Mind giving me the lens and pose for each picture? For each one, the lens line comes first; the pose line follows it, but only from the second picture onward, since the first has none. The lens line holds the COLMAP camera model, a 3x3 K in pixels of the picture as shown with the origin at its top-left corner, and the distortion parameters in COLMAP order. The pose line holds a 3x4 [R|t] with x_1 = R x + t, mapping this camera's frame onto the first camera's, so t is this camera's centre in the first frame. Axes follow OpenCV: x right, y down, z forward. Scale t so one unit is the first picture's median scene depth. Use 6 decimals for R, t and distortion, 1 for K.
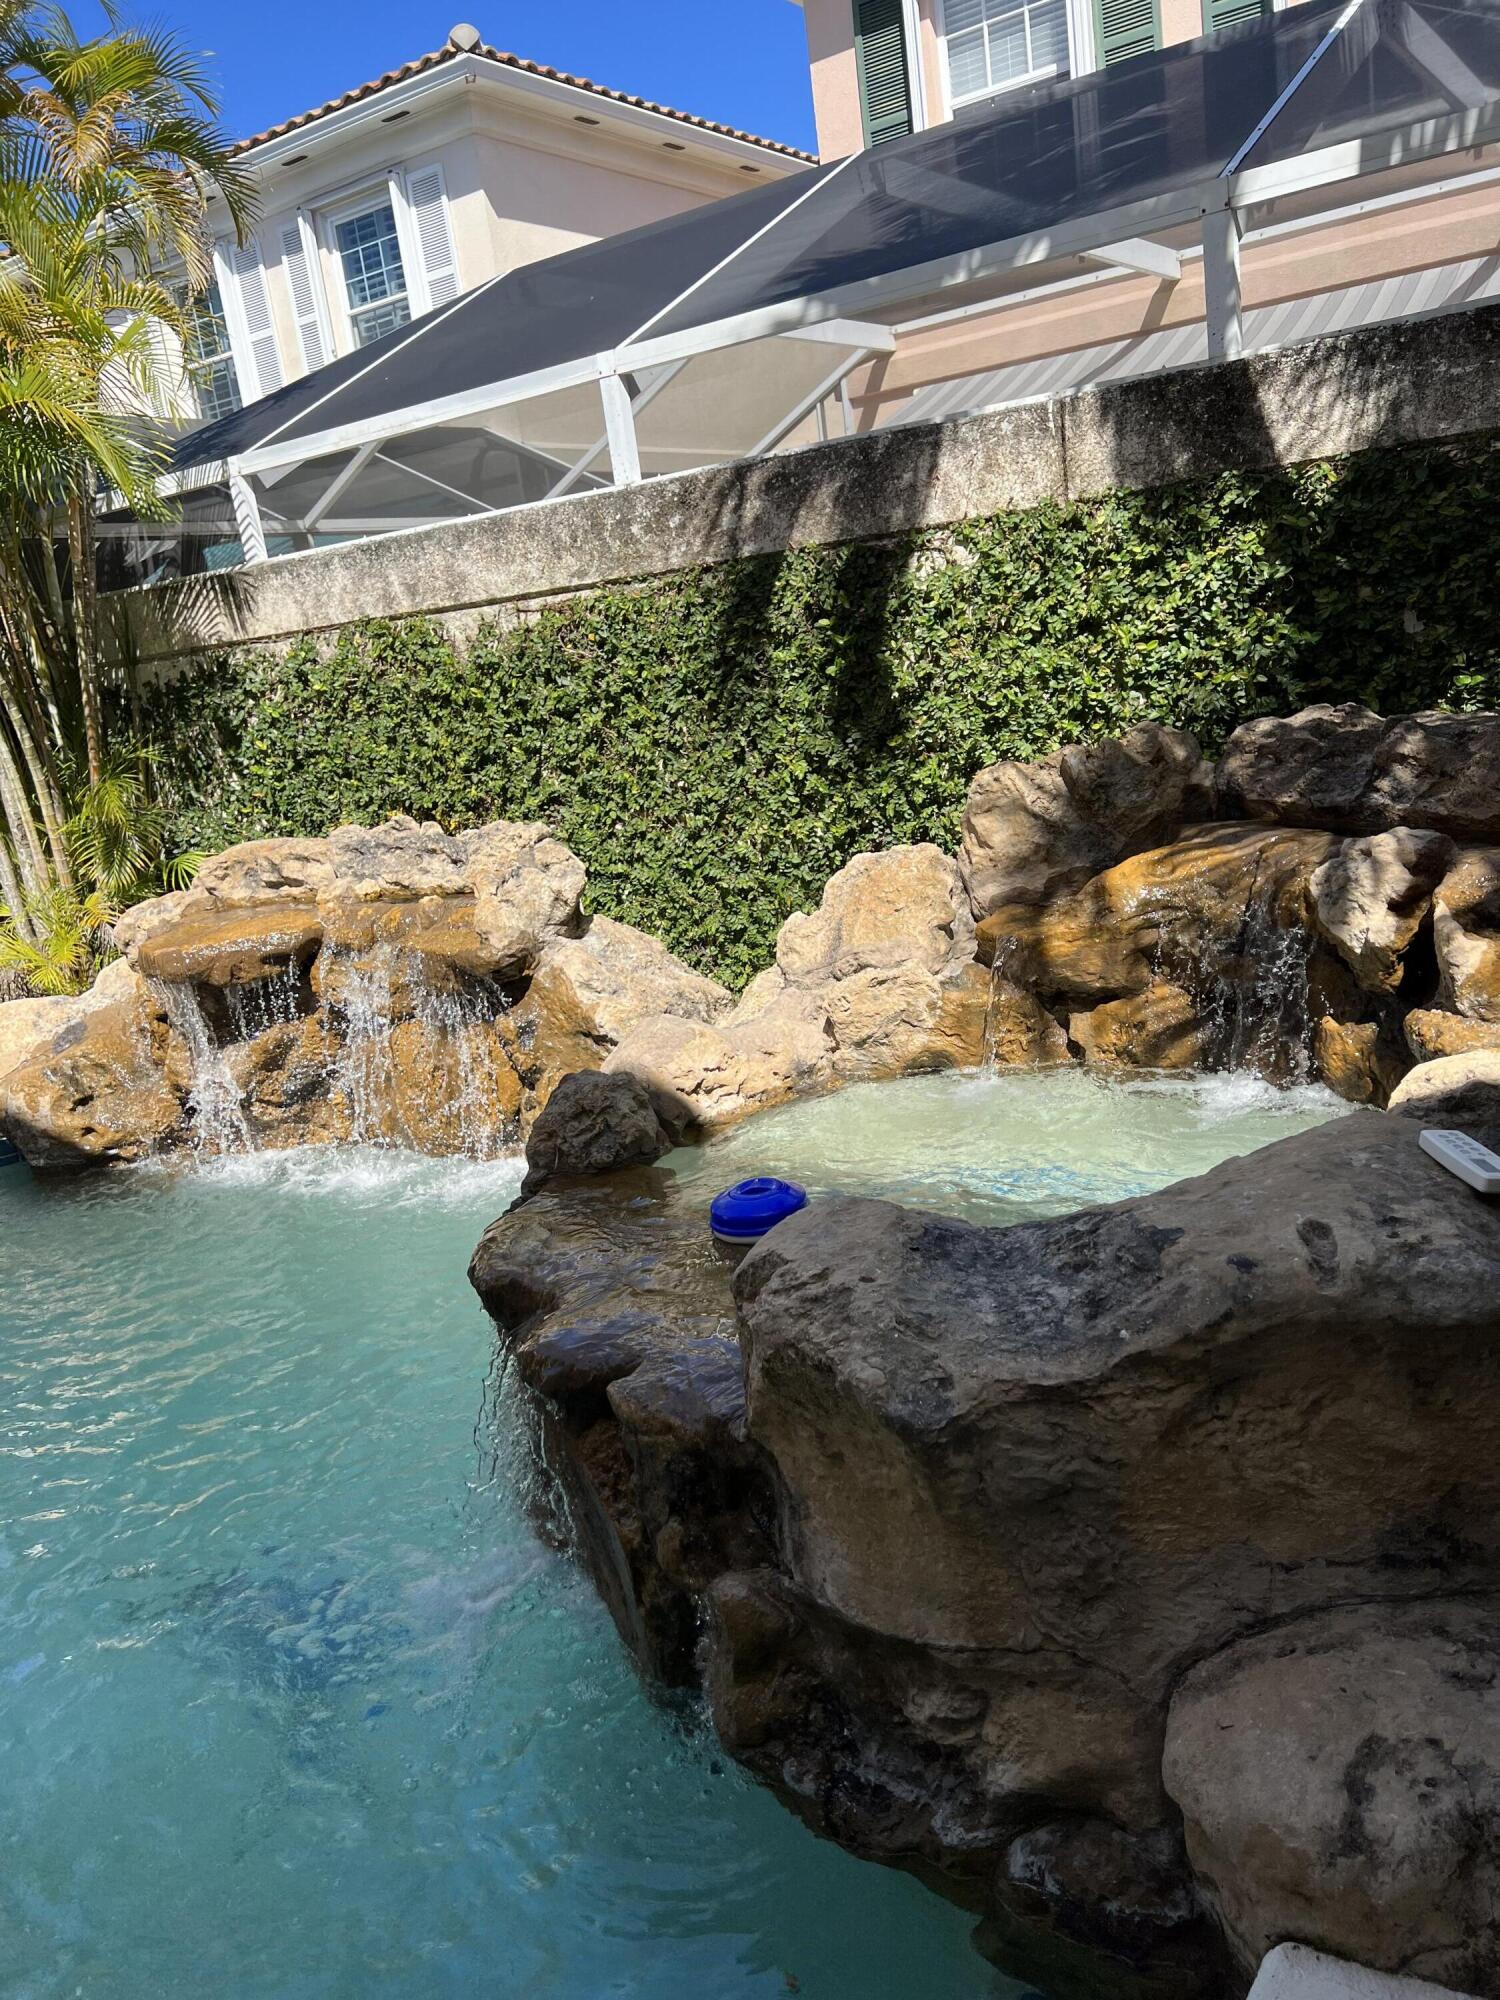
lens RADIAL K [[1495.3, 0, 741.7], [0, 1495.3, 1014.3], [0, 0, 1]] dist [0.137714, -0.337809]
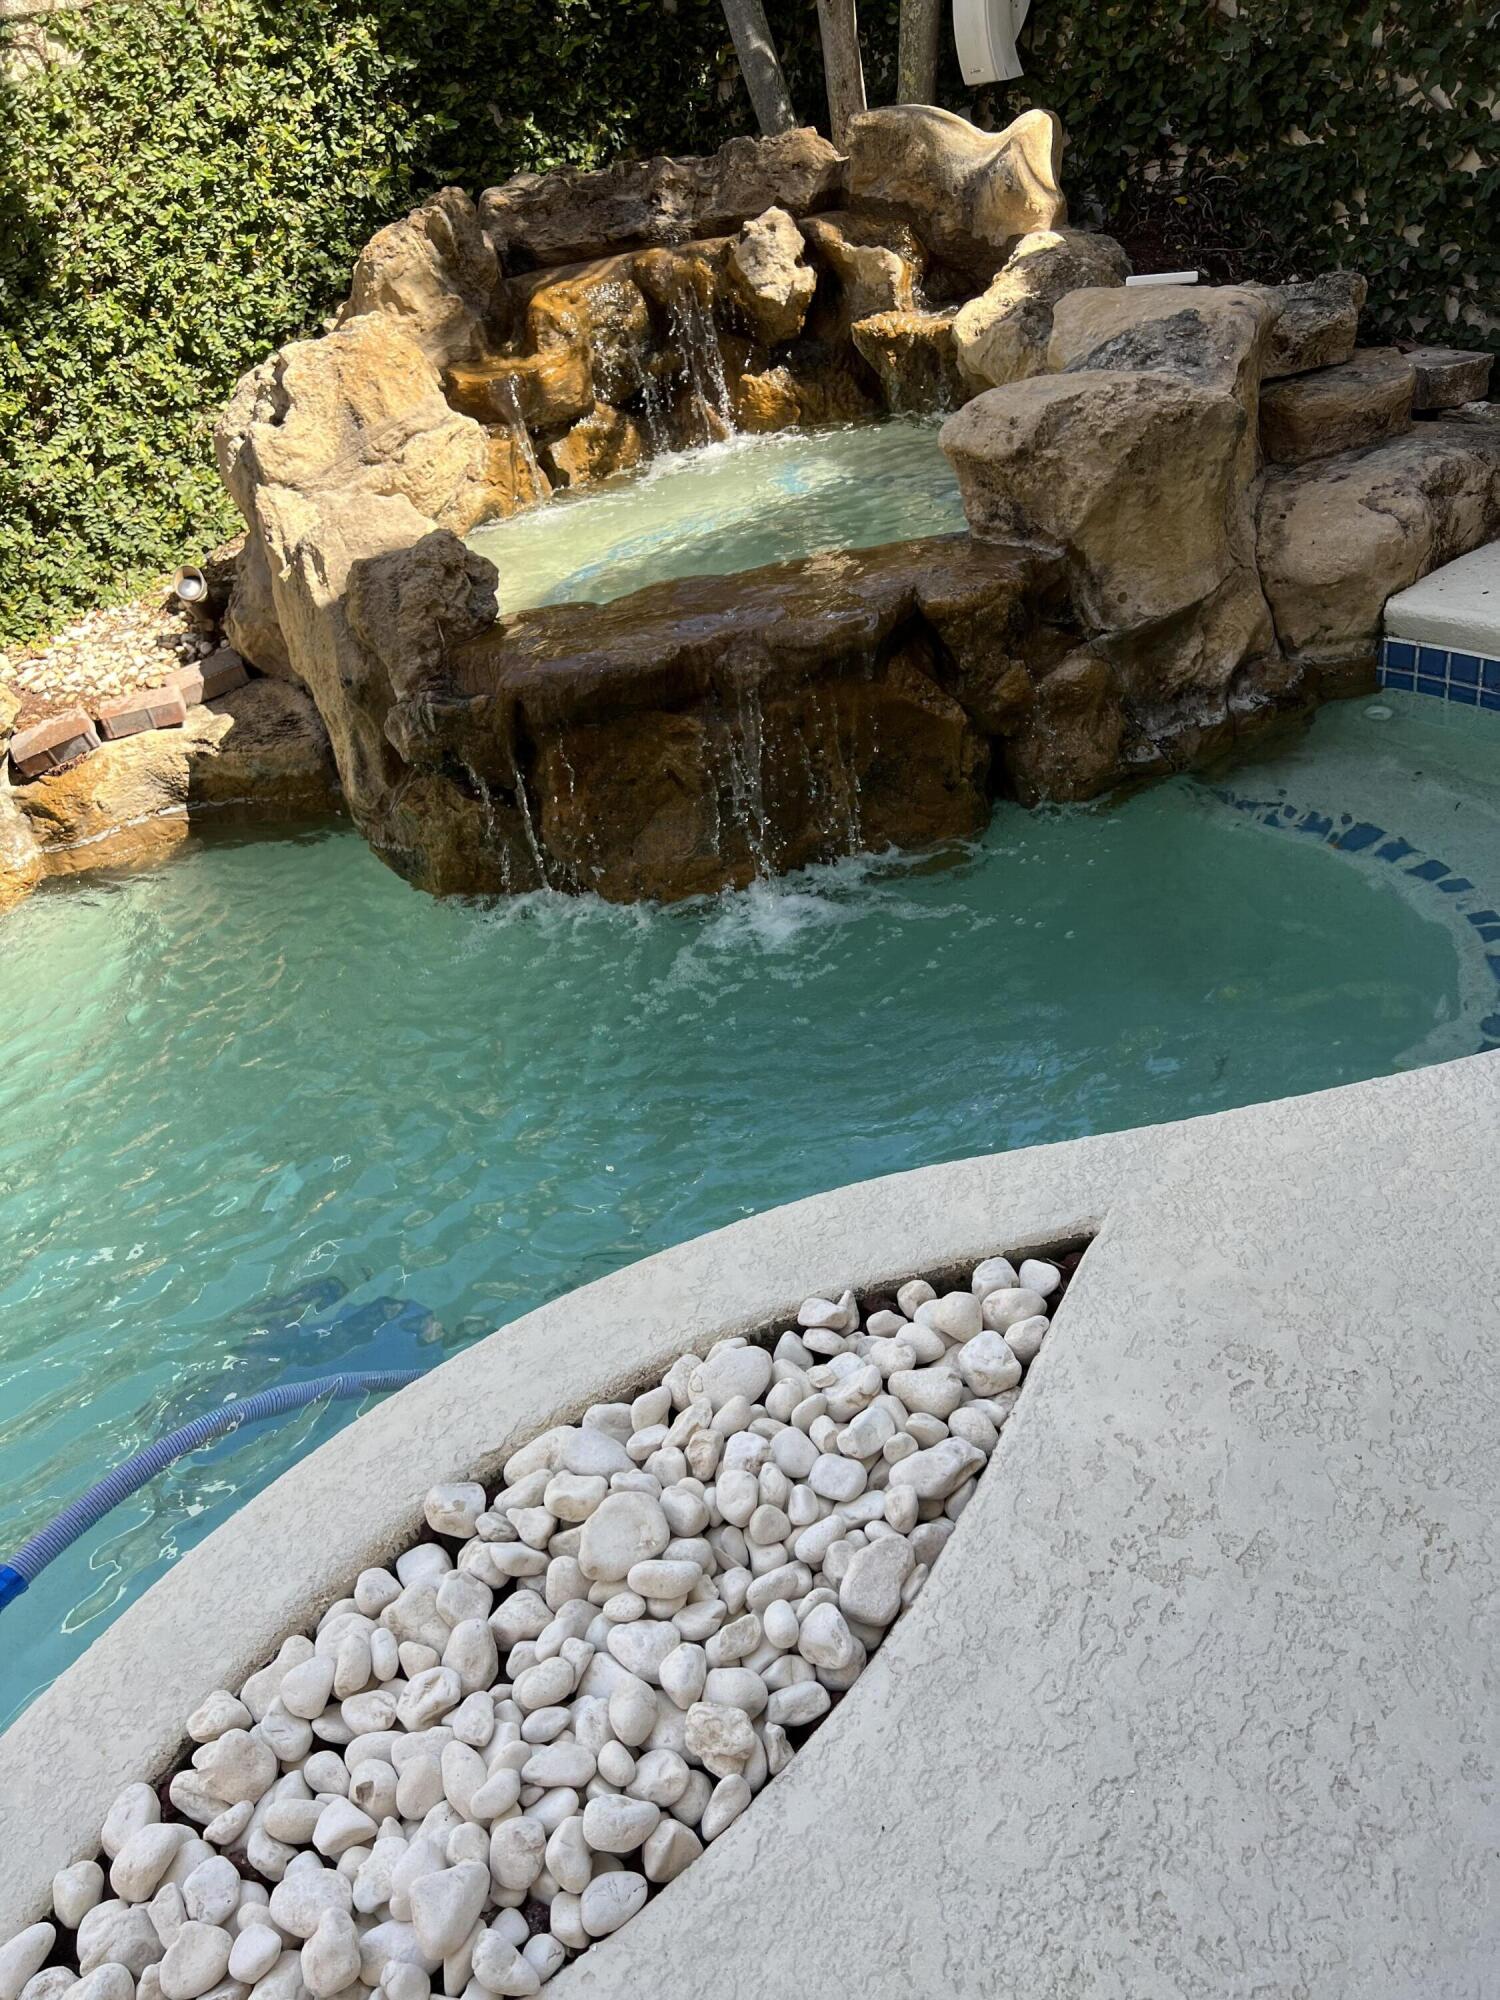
lens RADIAL K [[1505.4, 0, 750.0], [0, 1505.4, 1000.0], [0, 0, 1]] dist [0.044770, -0.049926]
pose [[0.346103, -0.427709, 0.835032, -0.615784], [0.347307, 0.885218, 0.309463, 0.049073], [-0.871545, 0.182907, 0.454923, 0.297413]]
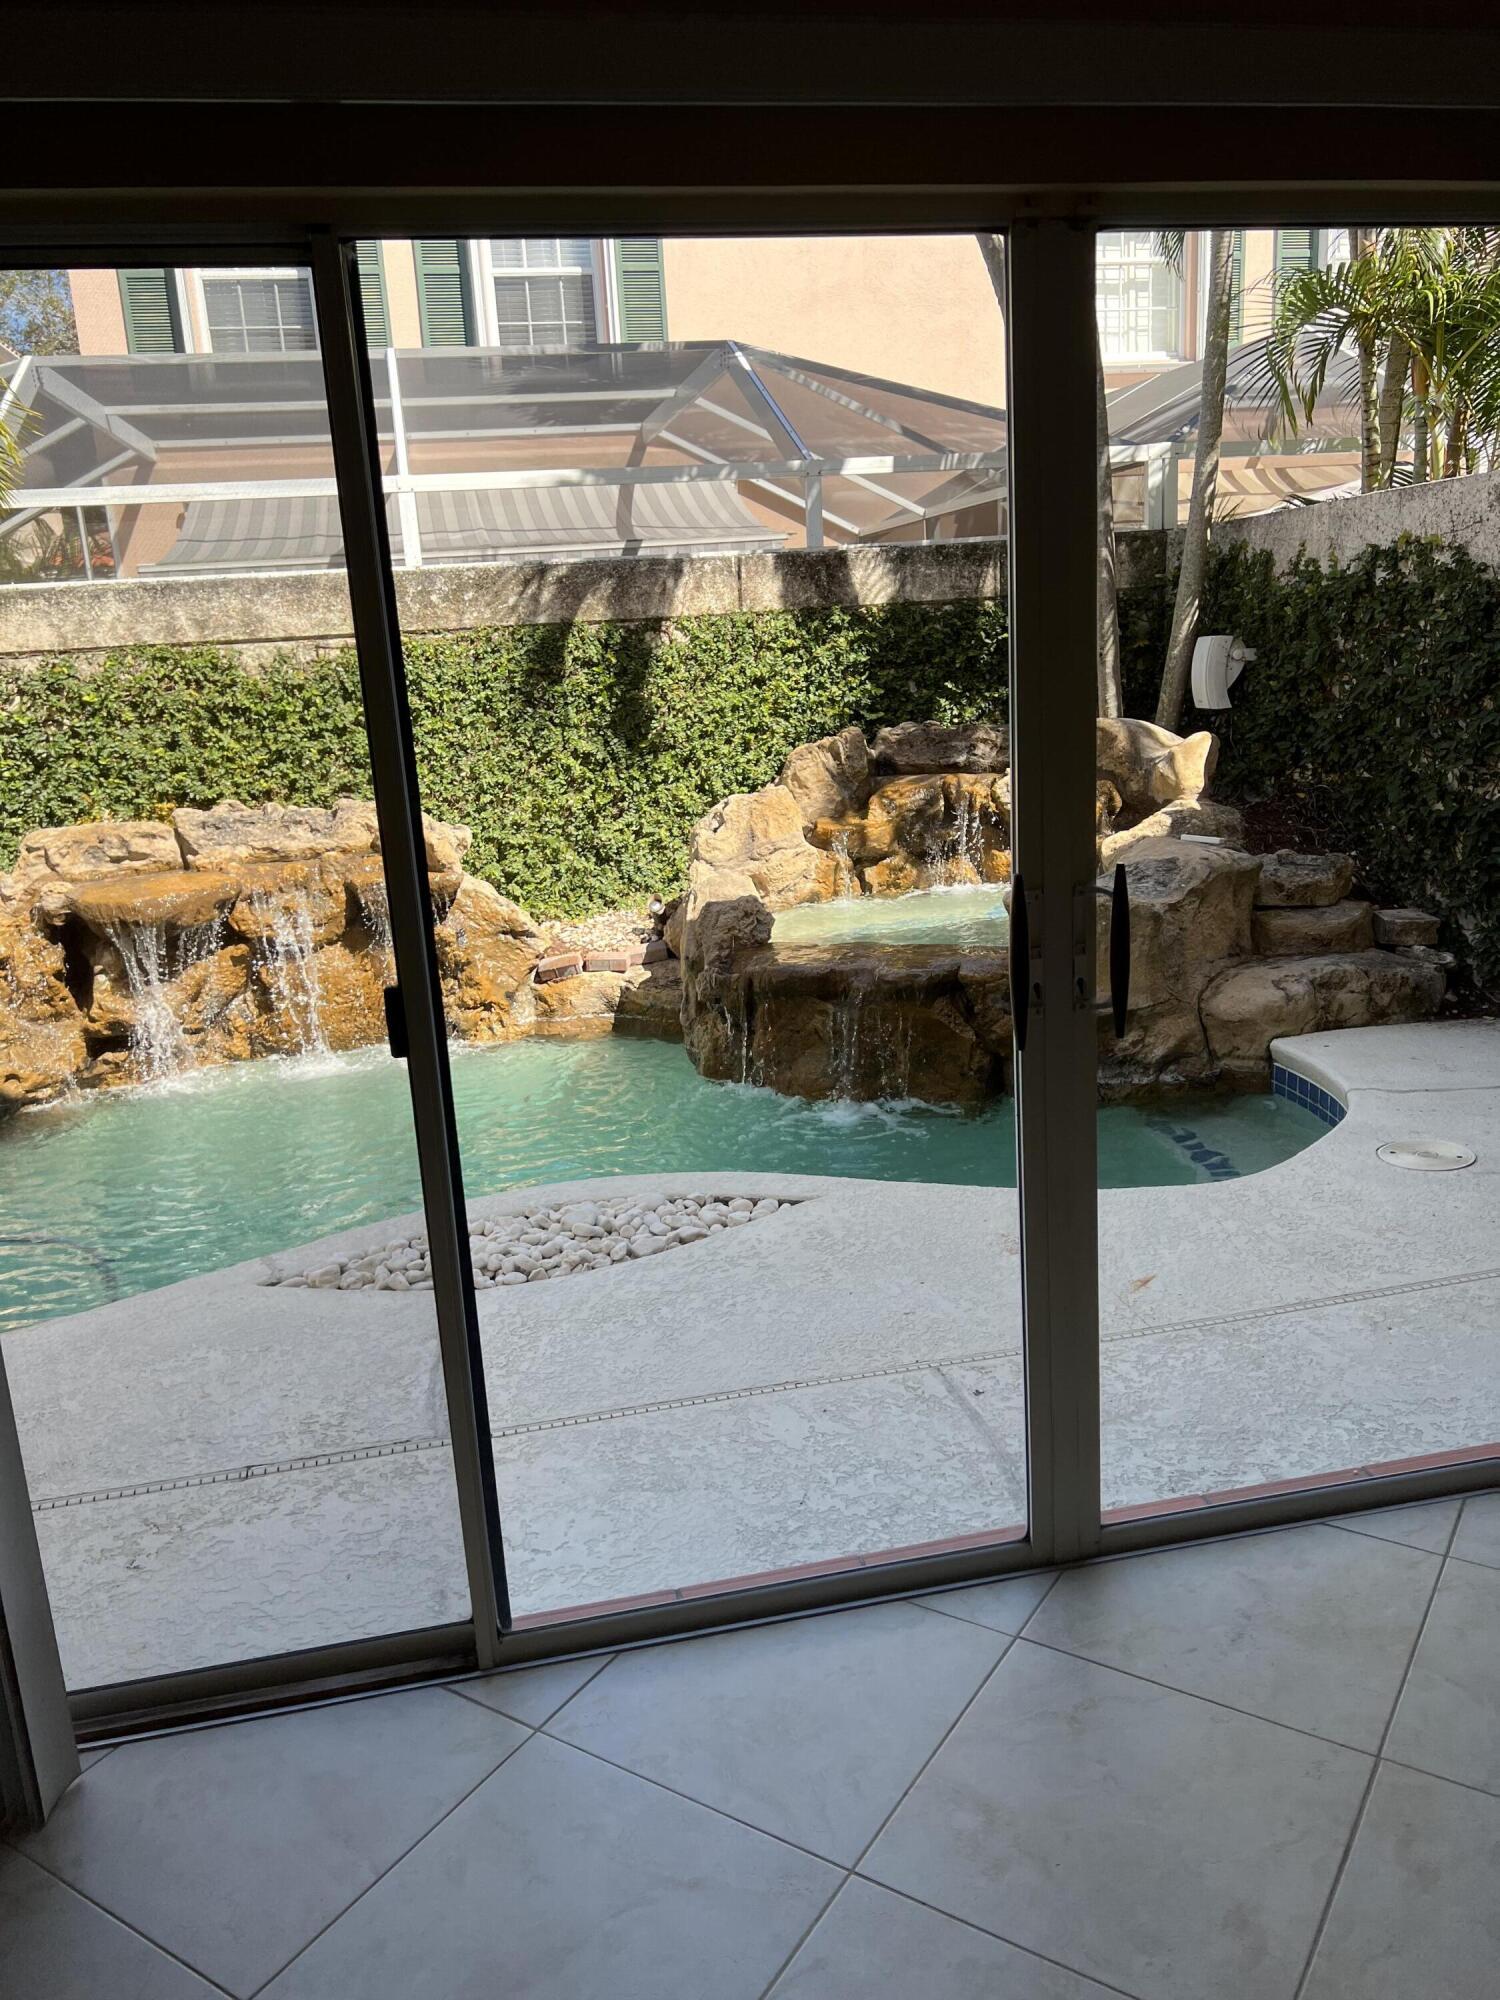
lens RADIAL K [[1495.3, 0, 741.7], [0, 1495.3, 1014.3], [0, 0, 1]] dist [0.137714, -0.337809]
pose [[0.695777, -0.090193, 0.712573, -0.935574], [0.146137, 0.989110, -0.017497, 0.142486], [-0.703235, 0.116307, 0.701380, -0.178231]]
